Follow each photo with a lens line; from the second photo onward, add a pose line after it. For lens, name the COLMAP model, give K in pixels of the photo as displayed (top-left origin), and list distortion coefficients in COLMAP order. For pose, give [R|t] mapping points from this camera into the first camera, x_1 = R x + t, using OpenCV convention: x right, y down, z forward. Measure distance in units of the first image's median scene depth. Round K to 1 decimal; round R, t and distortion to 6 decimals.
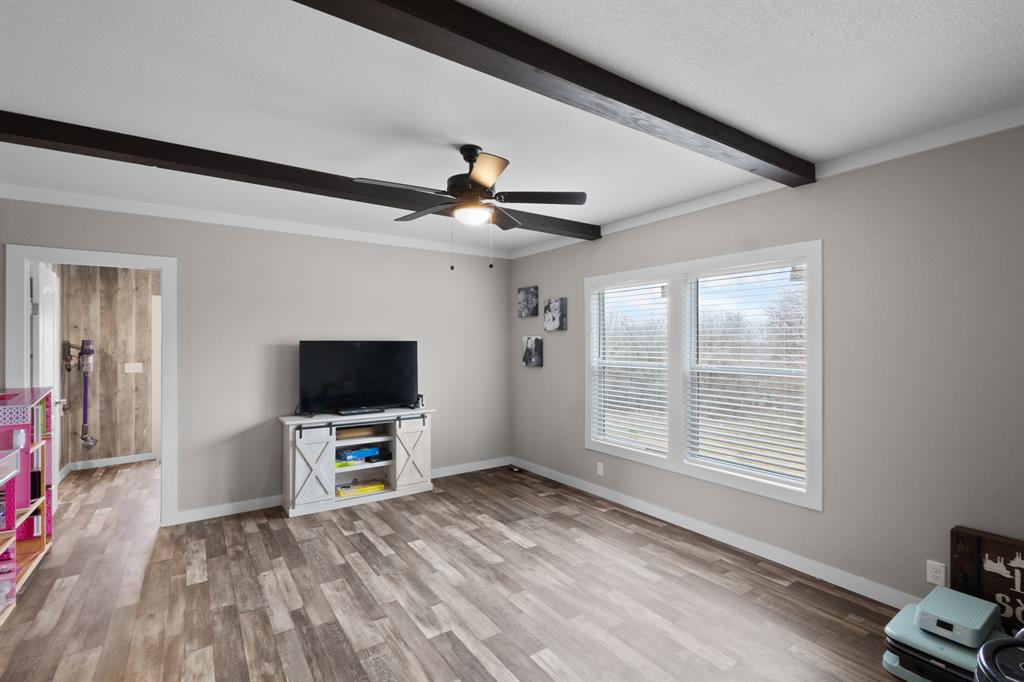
lens RADIAL K [[468.1, 0, 512.0], [0, 468.1, 341.0], [0, 0, 1]] dist [0.004200, 0.000356]
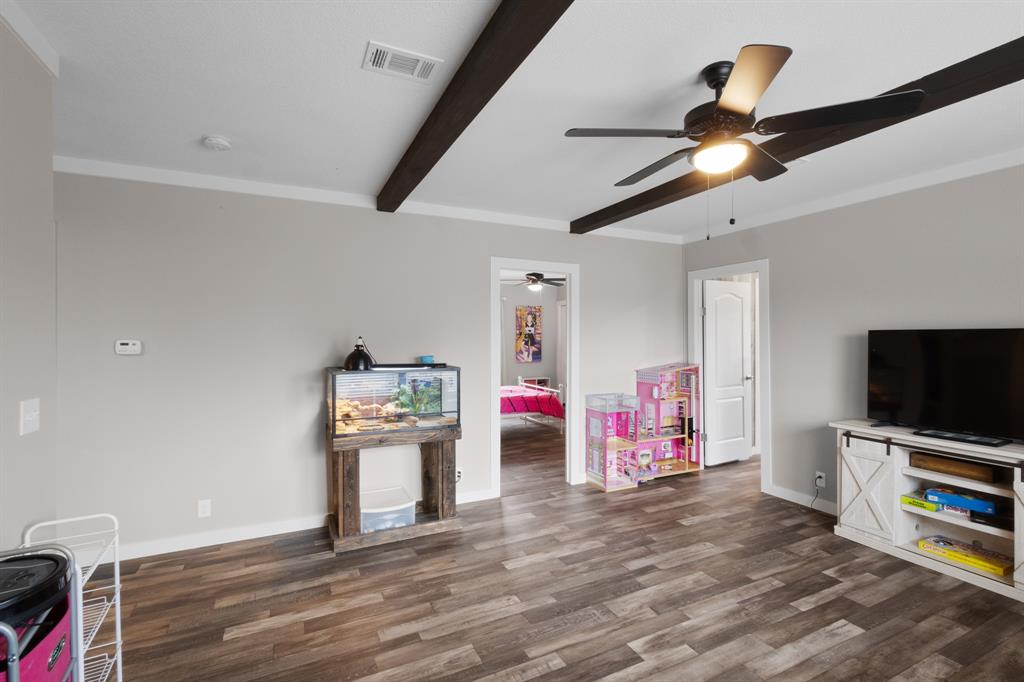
lens RADIAL K [[468.1, 0, 512.0], [0, 468.1, 341.0], [0, 0, 1]] dist [0.004200, 0.000356]
pose [[-0.150594, 0.013938, -0.988497, 0.525374], [0.012292, 0.999850, 0.012226, 0.000955], [0.988519, -0.010309, -0.150743, 0.606141]]
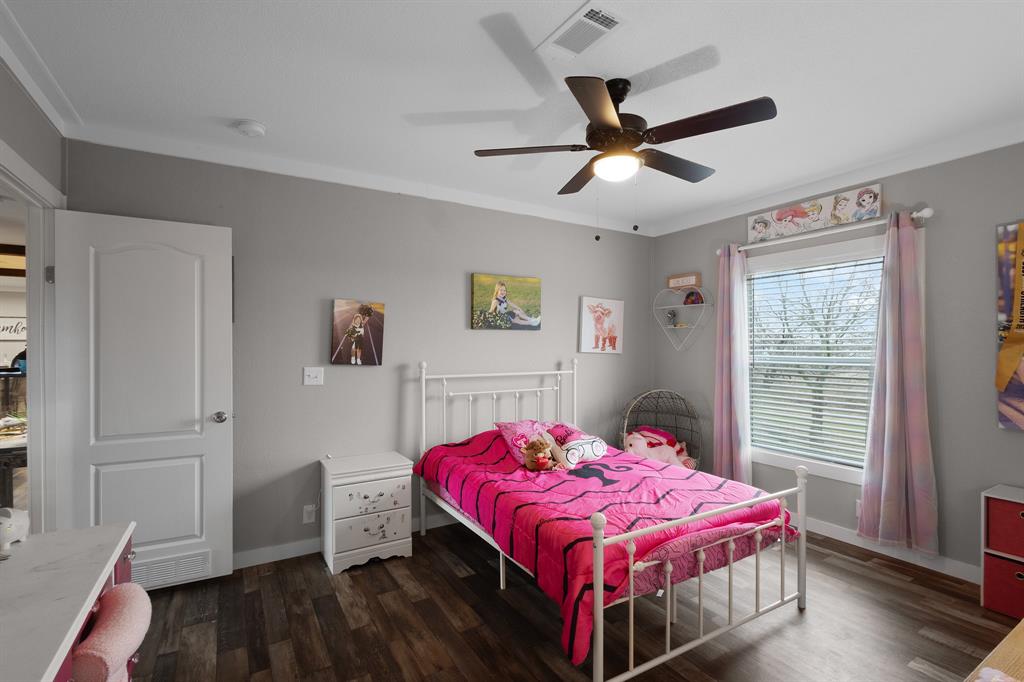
lens RADIAL K [[468.1, 0, 512.0], [0, 468.1, 341.0], [0, 0, 1]] dist [0.004200, 0.000356]
pose [[-0.998325, 0.005894, 0.057560, -0.671783], [0.004871, 0.999828, -0.017896, 0.033742], [-0.057656, -0.017586, -0.998182, 1.283572]]
